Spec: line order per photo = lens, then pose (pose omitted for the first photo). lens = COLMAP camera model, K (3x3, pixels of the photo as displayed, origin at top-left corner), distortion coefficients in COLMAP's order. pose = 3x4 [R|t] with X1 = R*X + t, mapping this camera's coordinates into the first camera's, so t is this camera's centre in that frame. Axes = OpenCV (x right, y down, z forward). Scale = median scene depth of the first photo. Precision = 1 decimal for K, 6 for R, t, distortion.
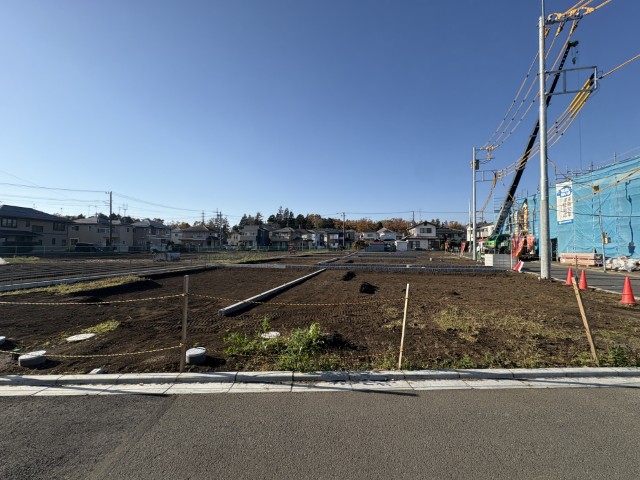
lens RADIAL K [[255.5, 0, 321.2], [0, 255.5, 239.8], [0, 0, 1]] dist [0.000644, 0.000111]
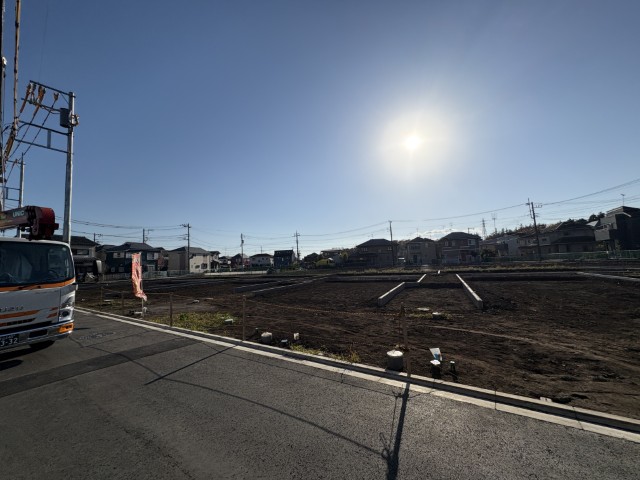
lens RADIAL K [[255.5, 0, 320.4], [0, 255.5, 238.7], [0, 0, 1]] dist [0.000644, 0.000111]
pose [[-0.227403, -0.086467, -0.969954, 0.597029], [0.070189, 0.992004, -0.104889, 0.025269], [0.971268, -0.091932, -0.219515, 0.982174]]
